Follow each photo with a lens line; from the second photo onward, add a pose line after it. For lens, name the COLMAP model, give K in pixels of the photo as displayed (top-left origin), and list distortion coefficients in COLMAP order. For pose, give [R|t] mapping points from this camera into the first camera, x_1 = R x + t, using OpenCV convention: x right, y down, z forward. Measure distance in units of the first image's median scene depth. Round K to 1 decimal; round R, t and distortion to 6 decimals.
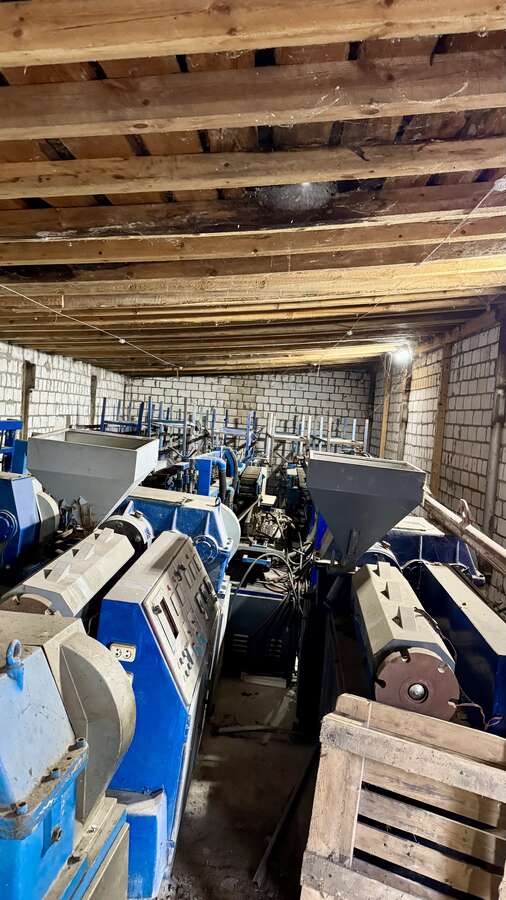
lens RADIAL K [[627.2, 0, 253.0], [0, 627.2, 450.0], [0, 0, 1]] dist [0.039938, -0.039145]
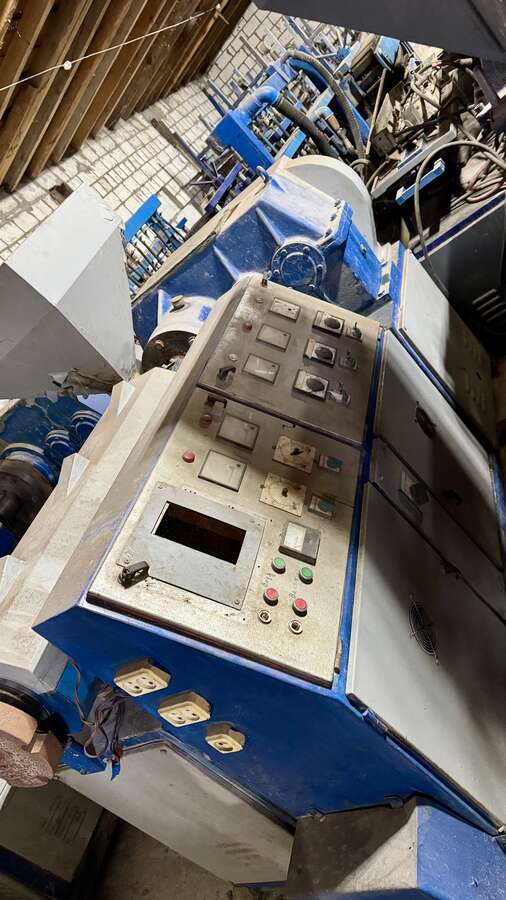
lens RADIAL K [[627.2, 0, 253.0], [0, 627.2, 450.0], [0, 0, 1]] dist [0.039938, -0.039145]
pose [[0.639851, -0.521399, -0.564565, 0.067431], [0.732017, 0.637167, 0.241184, 0.055642], [0.233969, -0.567593, 0.789365, 0.262561]]
